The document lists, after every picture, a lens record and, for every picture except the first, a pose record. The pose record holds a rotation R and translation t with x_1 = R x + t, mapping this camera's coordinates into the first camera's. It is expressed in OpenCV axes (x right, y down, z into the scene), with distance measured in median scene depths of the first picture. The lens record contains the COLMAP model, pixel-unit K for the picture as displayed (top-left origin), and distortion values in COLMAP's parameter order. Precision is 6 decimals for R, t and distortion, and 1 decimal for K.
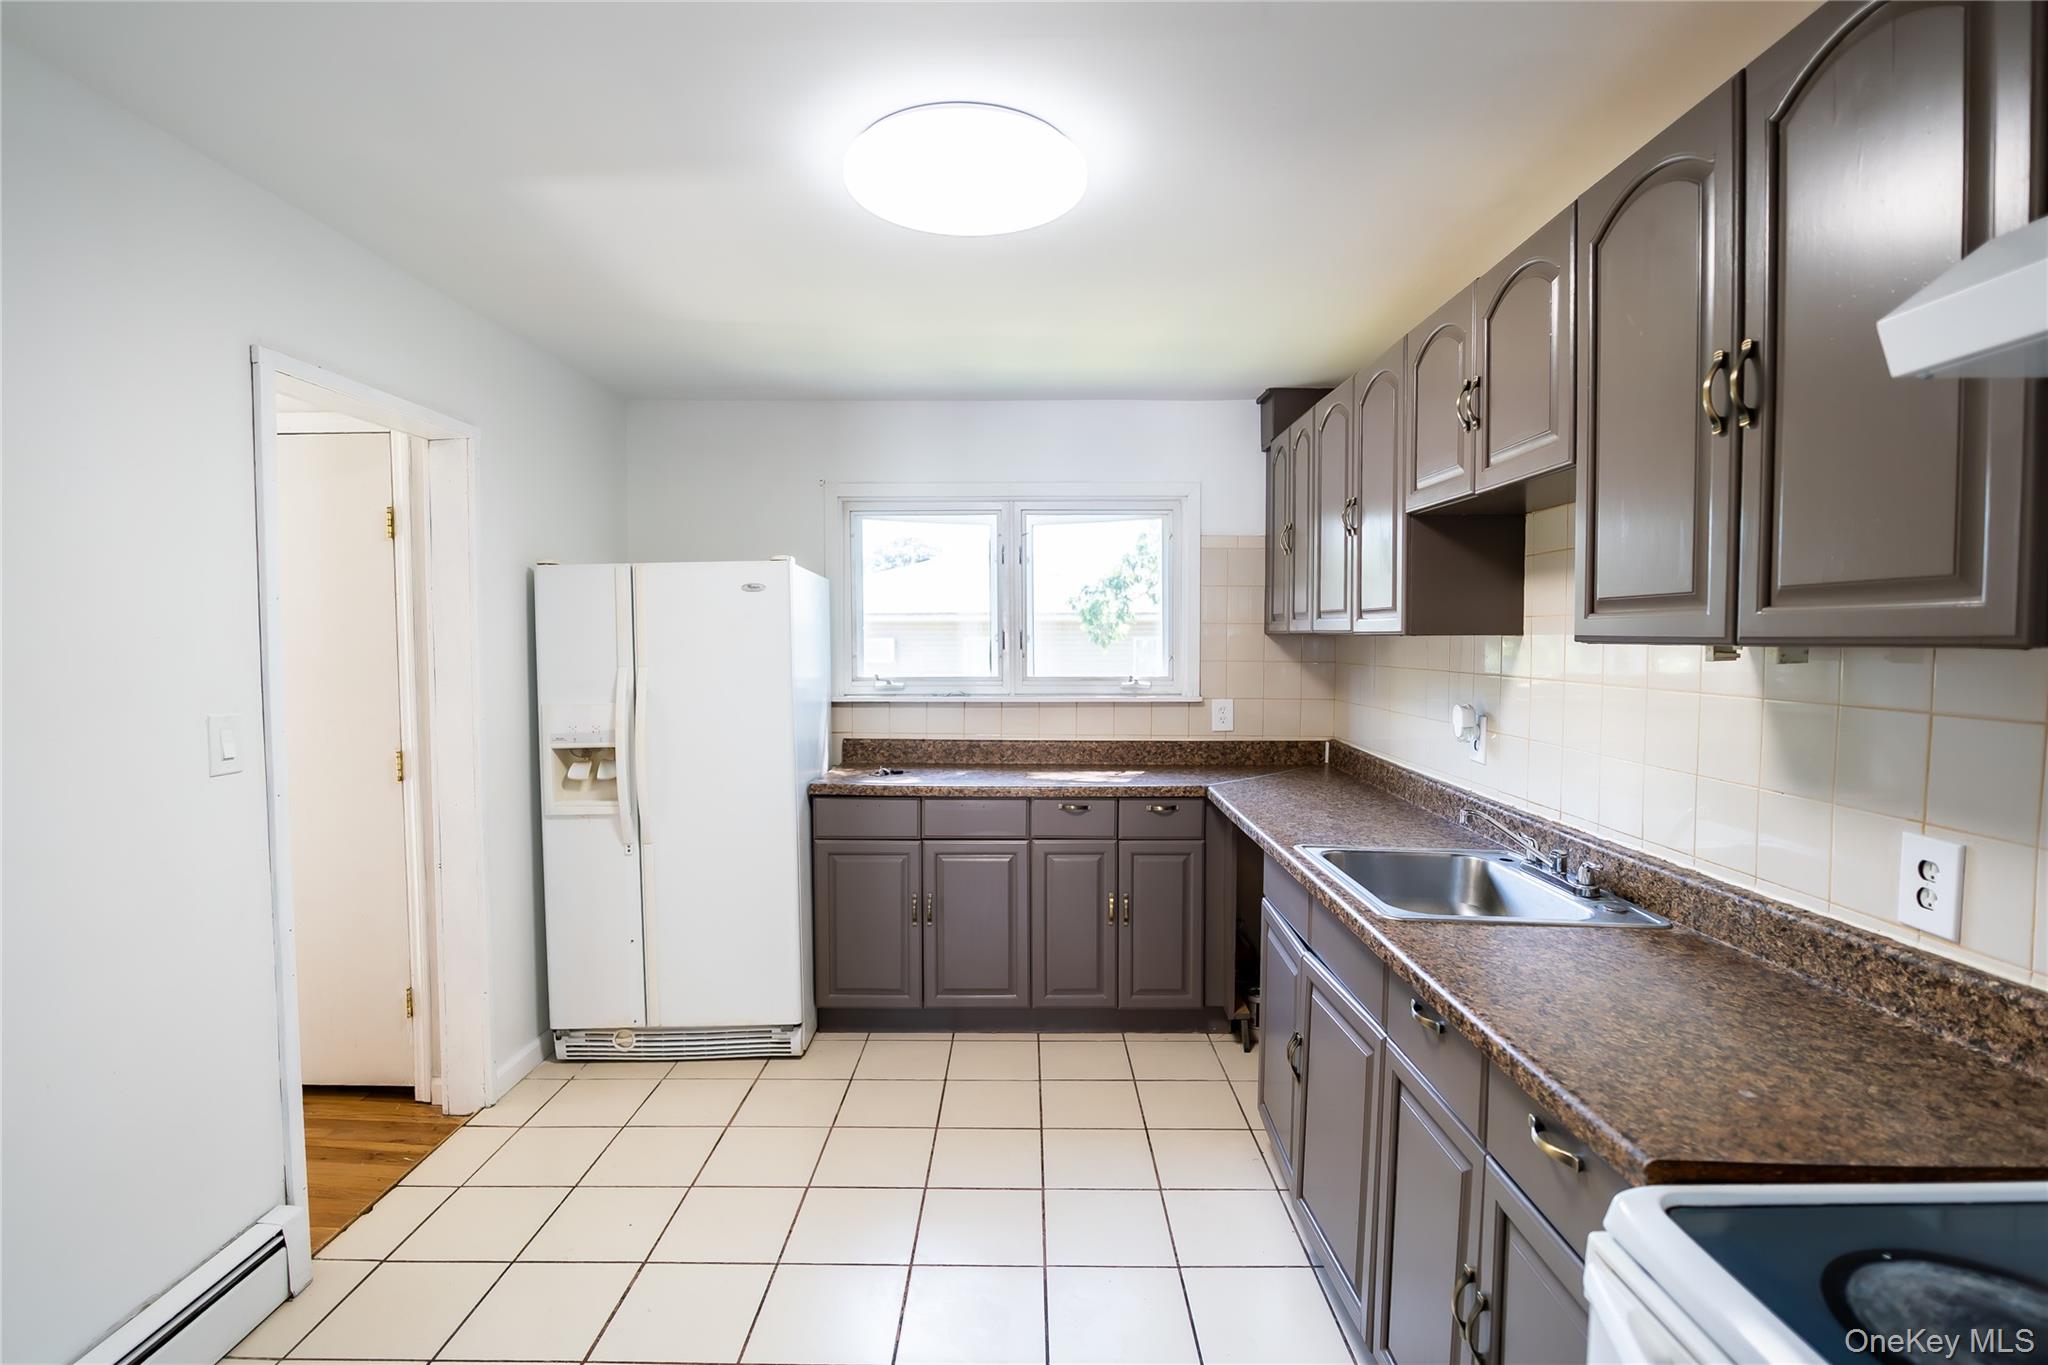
lens RADIAL K [[948.8, 0, 1024.0], [0, 948.8, 682.5], [0, 0, 1]] dist [-0.024455, 0.000940]
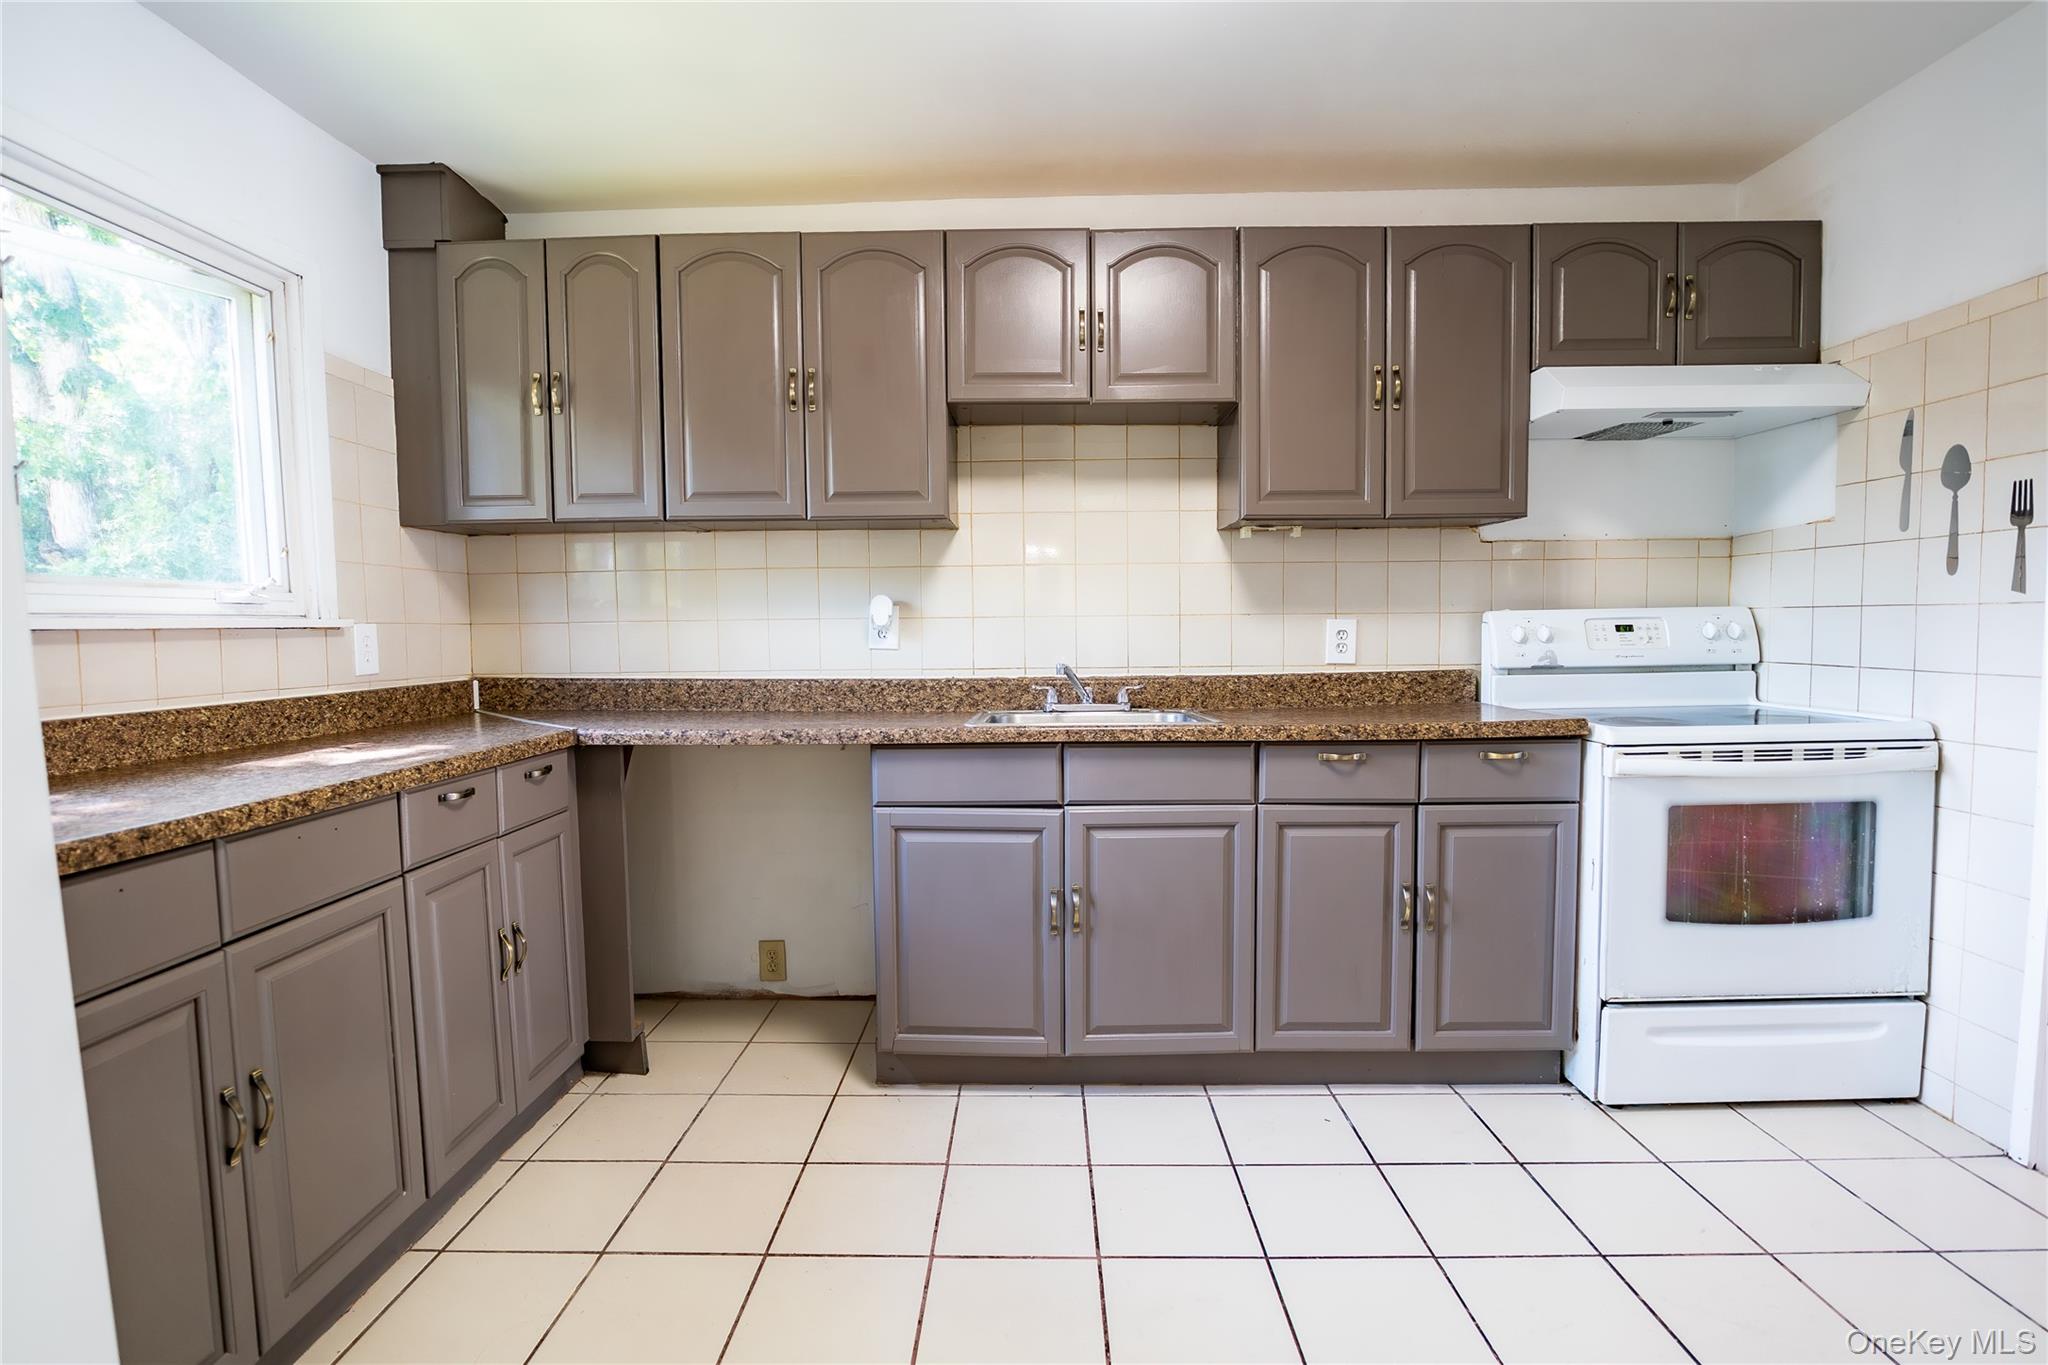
lens RADIAL K [[950.8, 0, 1011.8], [0, 950.8, 684.6], [0, 0, 1]] dist [-0.033047, 0.000203]
pose [[0.018590, -0.061498, 0.997934, -0.706302], [0.058716, 0.996451, 0.060313, 0.079462], [-0.998102, 0.057474, 0.022135, 0.978222]]
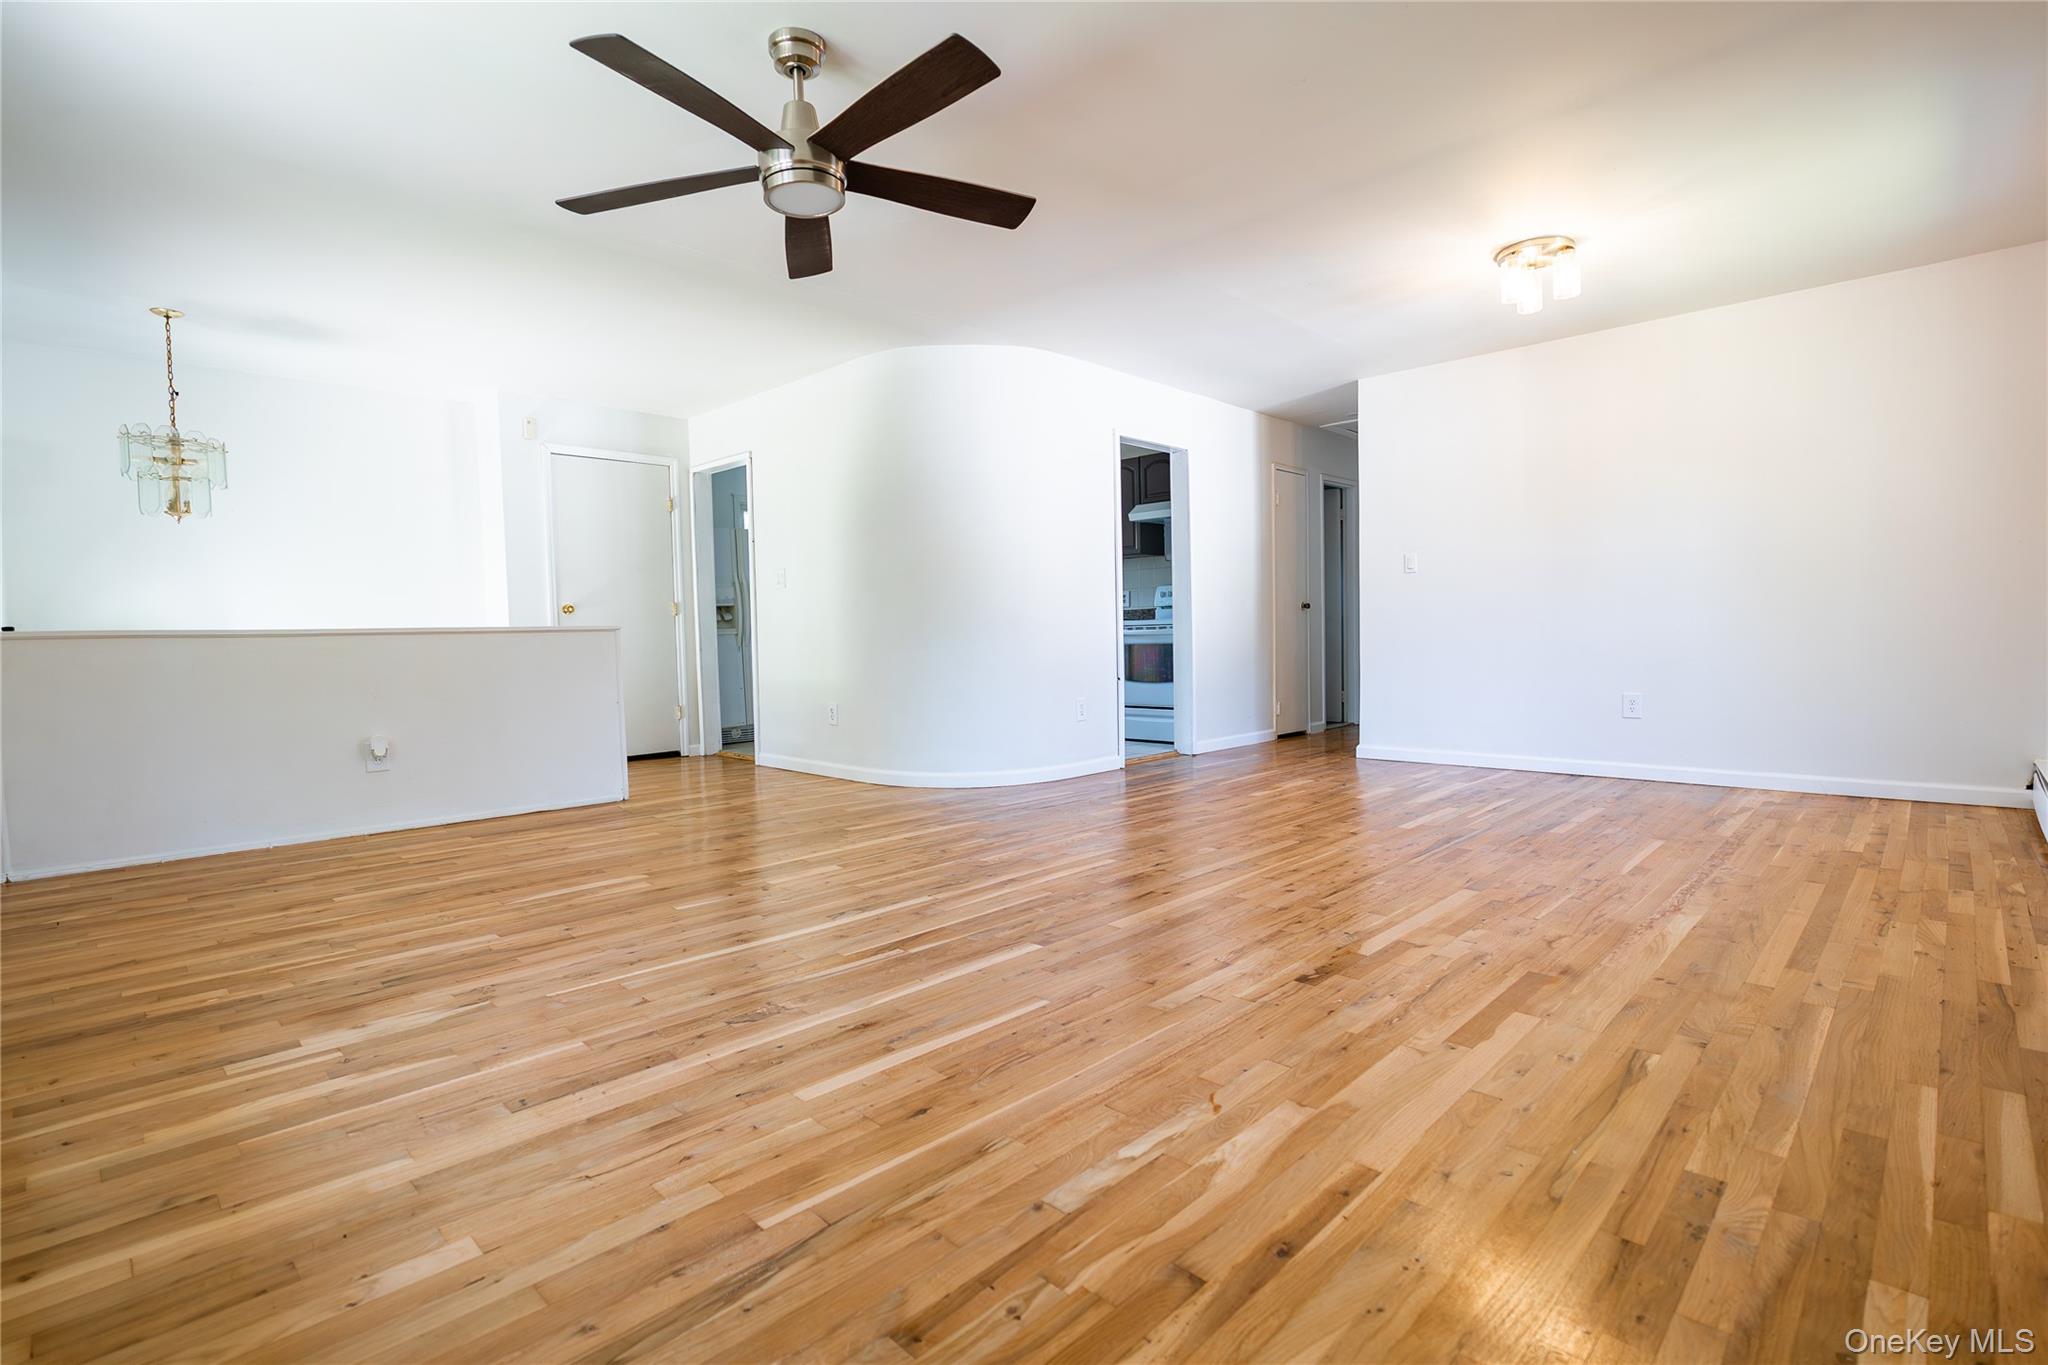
lens RADIAL K [[948.8, 0, 1024.0], [0, 948.8, 682.5], [0, 0, 1]] dist [-0.024455, 0.000940]
pose [[0.700516, -0.051967, 0.711742, -2.251887], [0.050309, 0.998460, 0.023385, 0.333920], [-0.711861, 0.019425, 0.702052, -1.642459]]
